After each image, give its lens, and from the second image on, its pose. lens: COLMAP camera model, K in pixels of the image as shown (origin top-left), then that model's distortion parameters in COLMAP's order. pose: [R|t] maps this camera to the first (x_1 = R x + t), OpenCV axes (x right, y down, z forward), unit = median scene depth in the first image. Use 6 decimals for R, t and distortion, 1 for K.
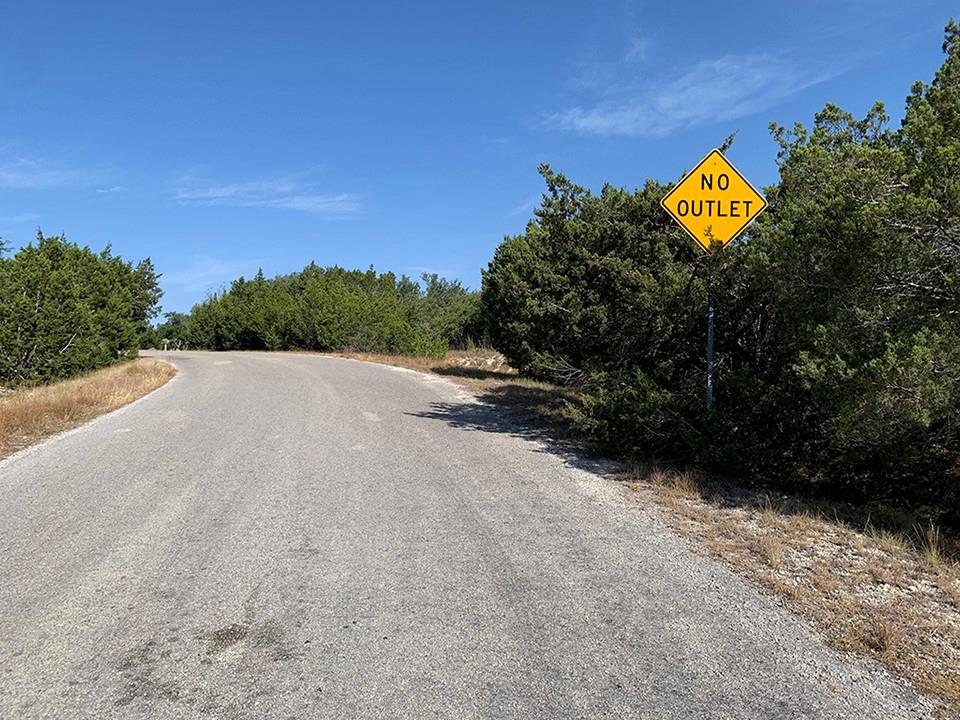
lens RADIAL K [[687.5, 0, 480.0], [0, 687.5, 360.0], [0, 0, 1]] dist [0.056655, -0.074162]
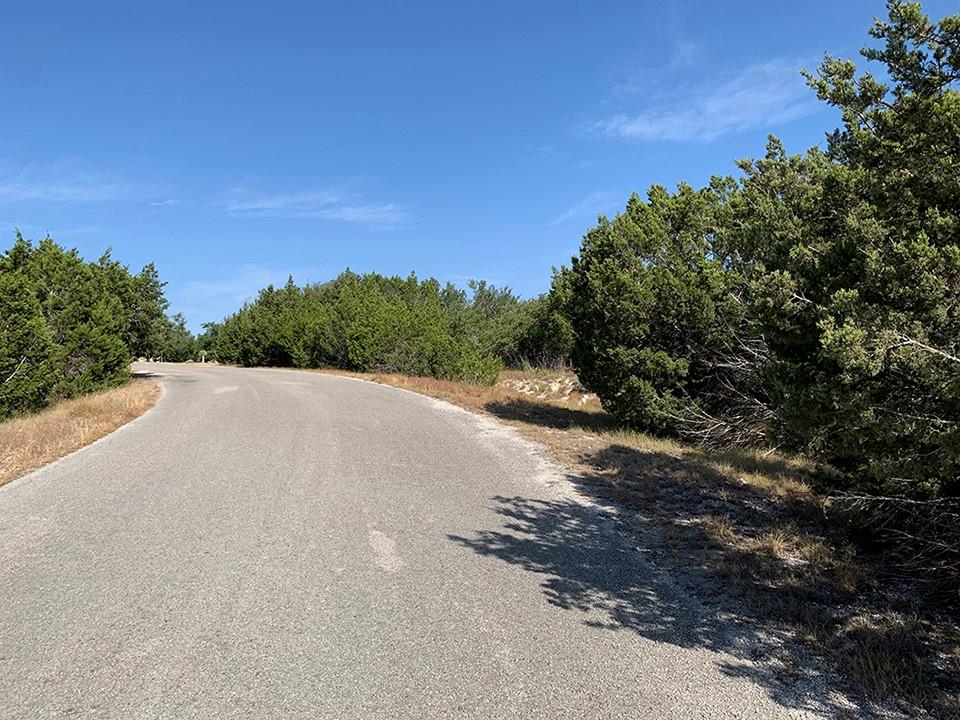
lens RADIAL K [[687.5, 0, 480.0], [0, 687.5, 360.0], [0, 0, 1]] dist [0.056655, -0.074162]
pose [[0.997941, 0.000596, -0.064131, -0.015370], [-0.001371, 0.999927, -0.012041, -0.013782], [0.064119, 0.012104, 0.997869, 0.137888]]
